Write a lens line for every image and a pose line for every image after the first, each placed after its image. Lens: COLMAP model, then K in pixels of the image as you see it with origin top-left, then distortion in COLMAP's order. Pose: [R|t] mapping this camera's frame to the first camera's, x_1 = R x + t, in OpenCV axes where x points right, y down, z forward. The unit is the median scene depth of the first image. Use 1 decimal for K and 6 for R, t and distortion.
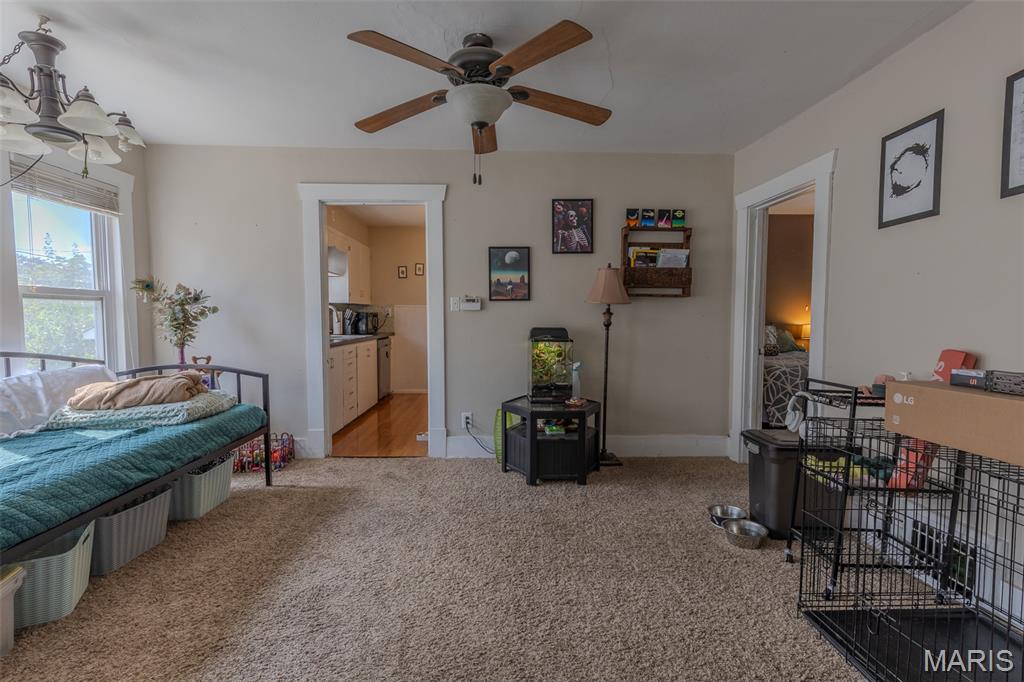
lens RADIAL K [[465.4, 0, 513.2], [0, 465.4, 342.2], [0, 0, 1]] dist [0.000232, -0.000006]
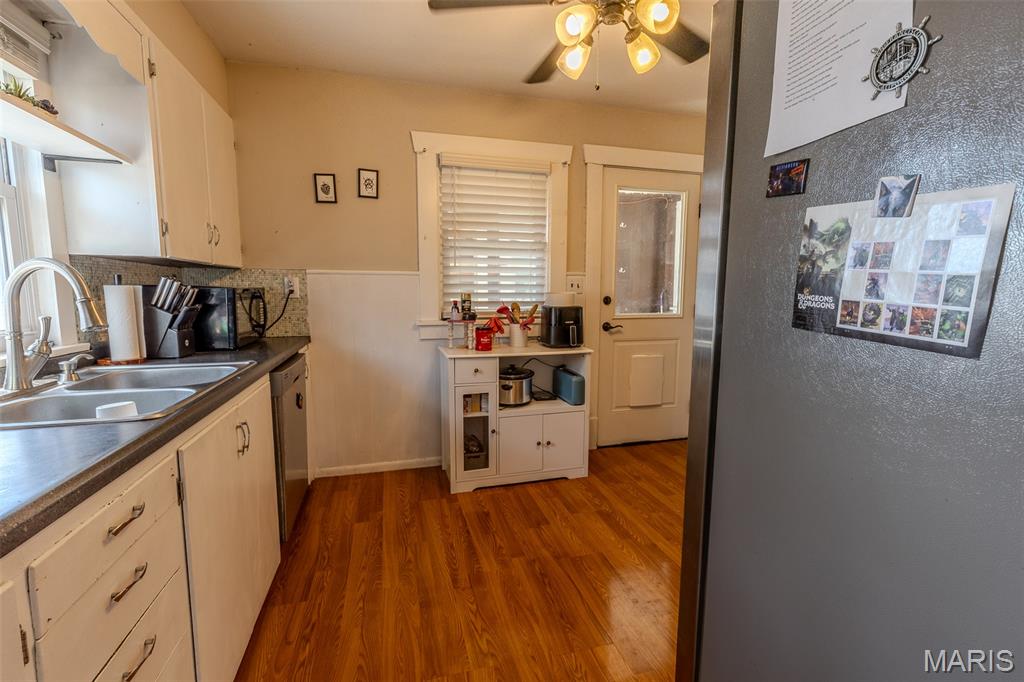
lens RADIAL K [[465.4, 0, 530.9], [0, 465.4, 345.4], [0, 0, 1]] dist [0.000232, -0.000006]
pose [[0.965429, -0.030172, 0.258913, -0.347538], [0.014039, 0.997855, 0.063934, -0.072990], [-0.260286, -0.058089, 0.963782, 1.104226]]
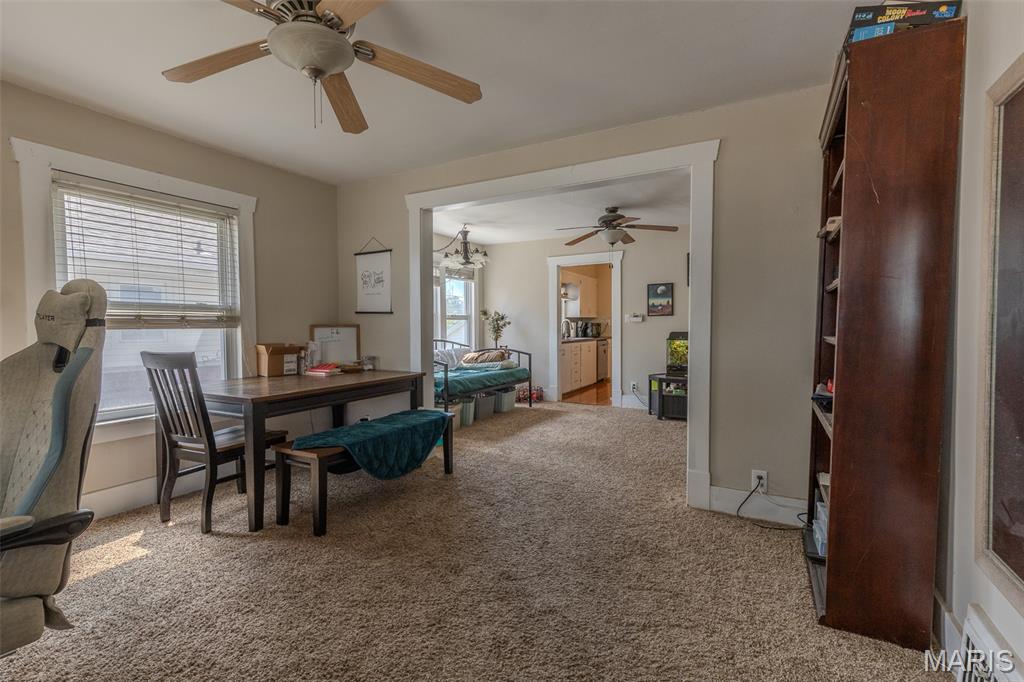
lens RADIAL K [[465.4, 0, 515.1], [0, 465.4, 341.9], [0, 0, 1]] dist [0.000232, -0.000006]
pose [[0.860907, 0.011555, -0.508631, 0.435406], [-0.020997, 0.999697, -0.012828, 0.040485], [0.508329, 0.021723, 0.860889, -0.769194]]
